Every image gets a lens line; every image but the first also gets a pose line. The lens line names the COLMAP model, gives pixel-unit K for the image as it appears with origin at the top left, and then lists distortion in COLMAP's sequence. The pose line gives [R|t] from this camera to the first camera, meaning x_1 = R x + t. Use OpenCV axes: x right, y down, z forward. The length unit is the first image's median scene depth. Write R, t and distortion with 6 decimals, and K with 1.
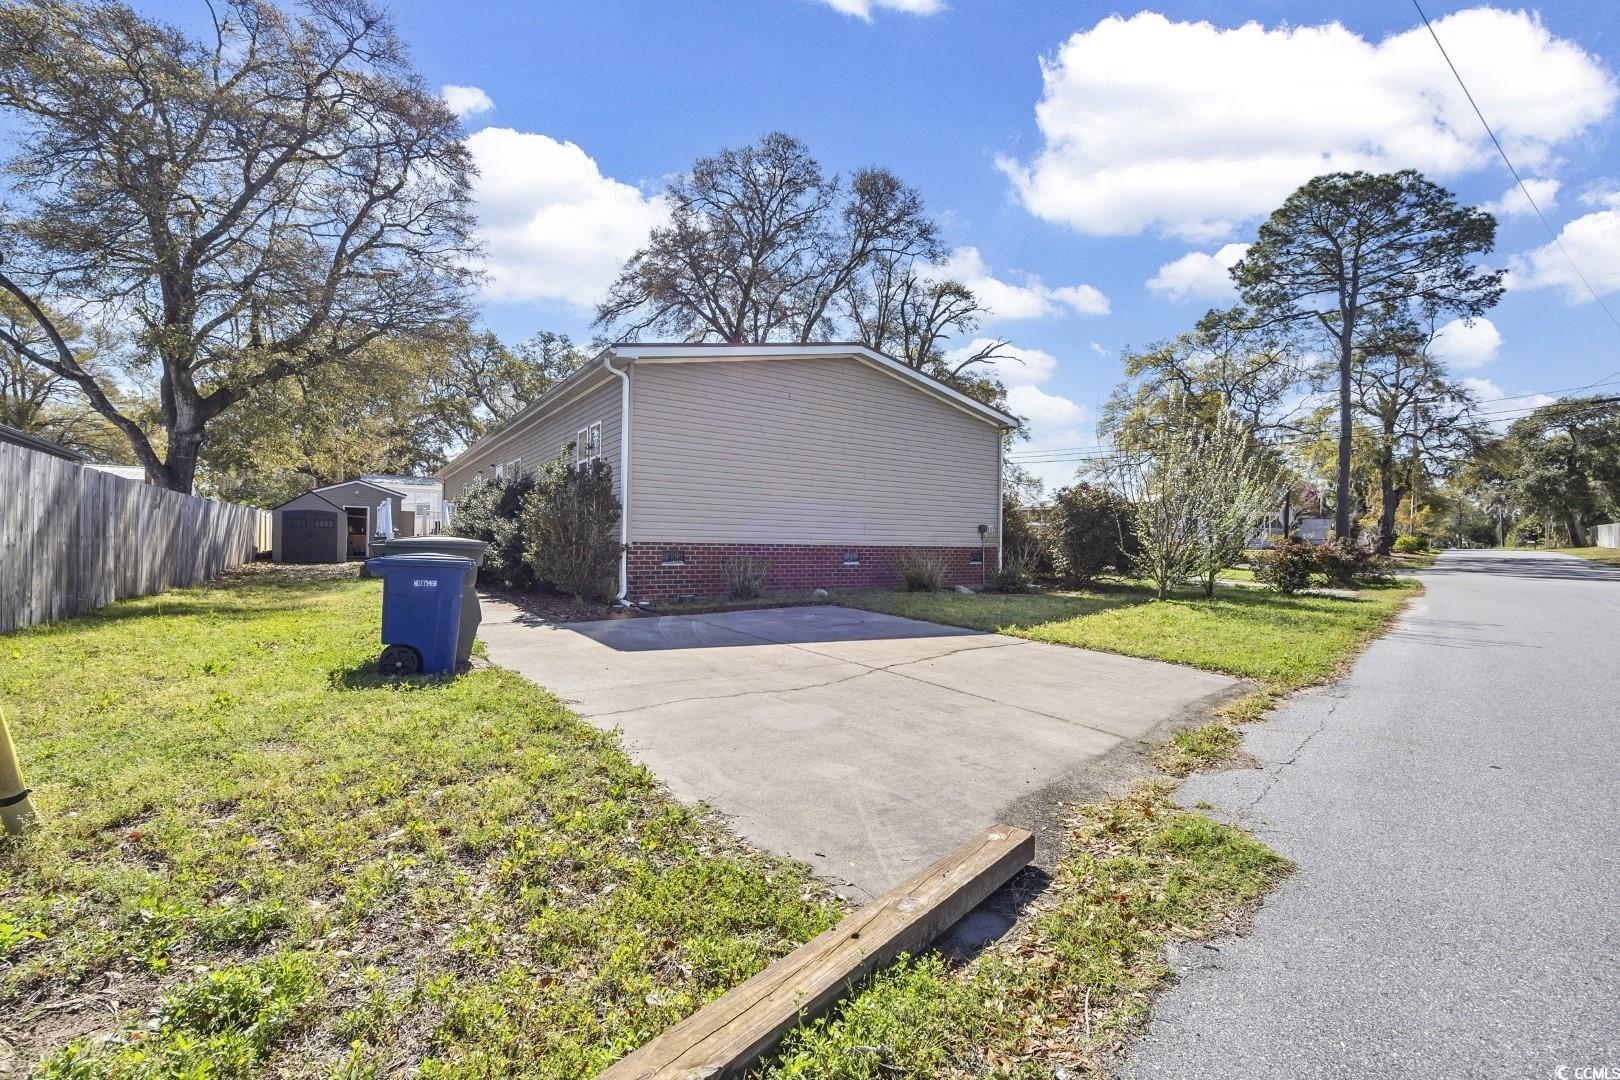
lens RADIAL K [[651.5, 0, 811.3], [0, 651.5, 535.6], [0, 0, 1]] dist [0.000382, 0.000347]
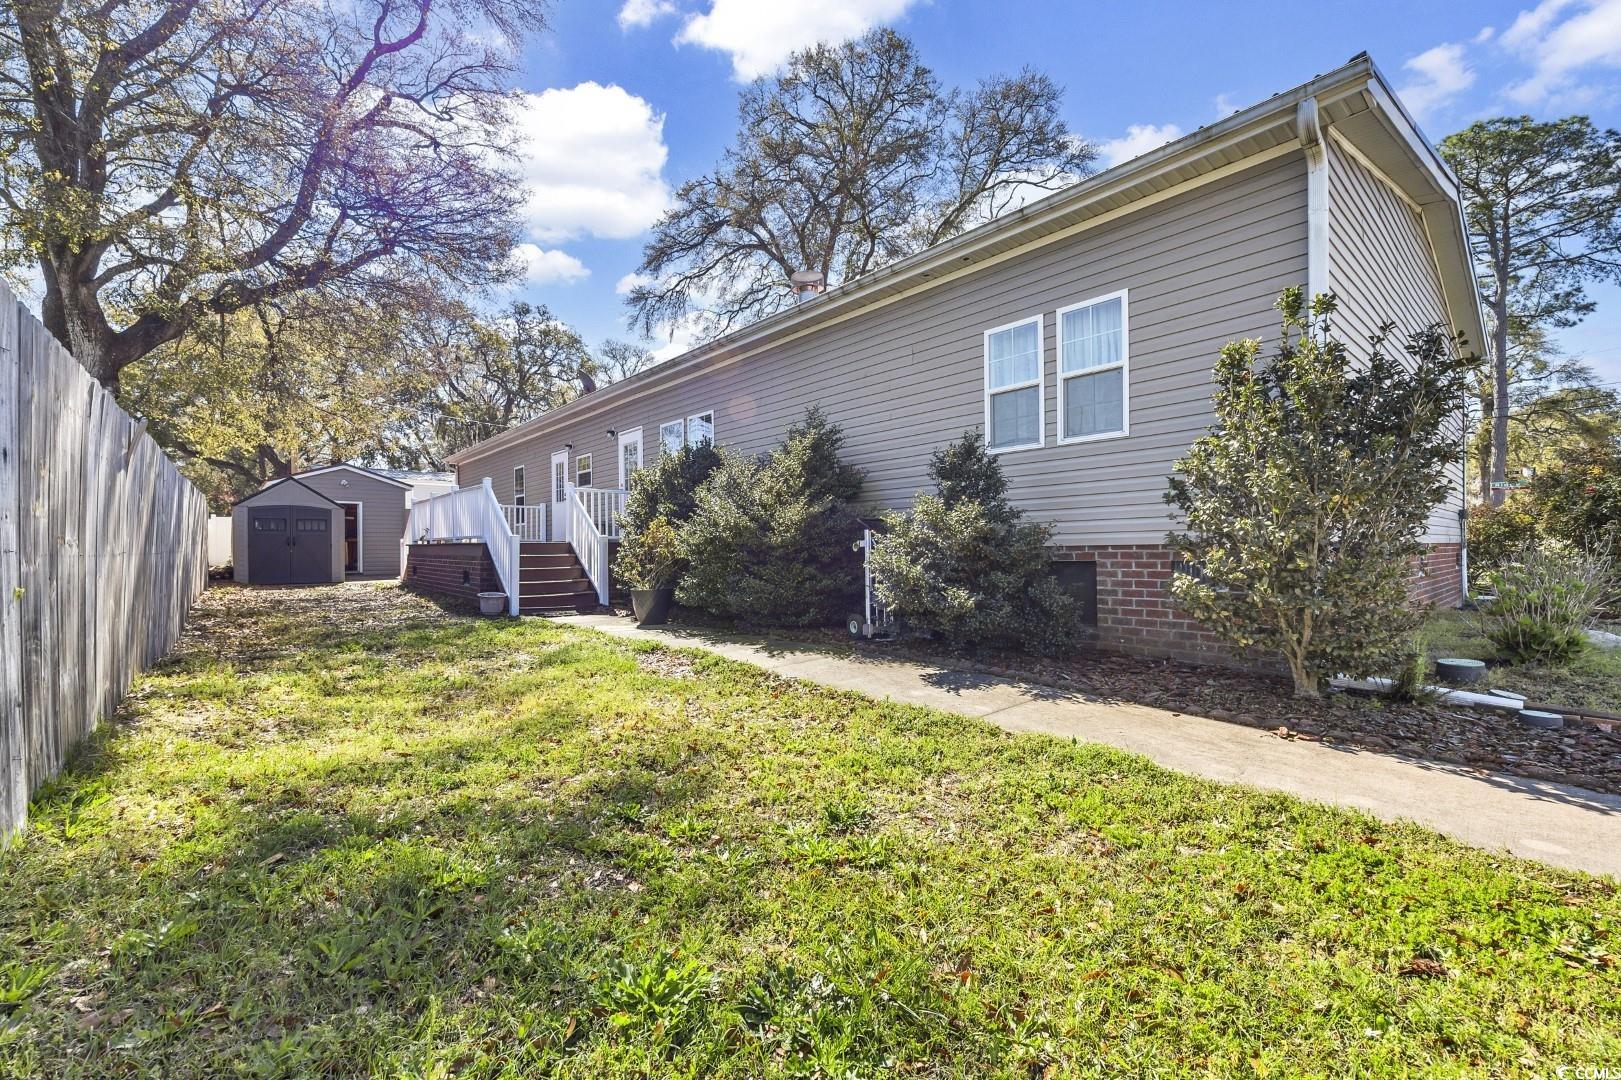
lens RADIAL K [[651.9, 0, 809.6], [0, 651.9, 539.3], [0, 0, 1]] dist [0.000382, 0.000347]
pose [[0.994801, -0.015350, 0.100675, -0.308087], [0.014940, 0.999877, 0.004831, -0.000044], [-0.100737, -0.003302, 0.994908, 0.280263]]
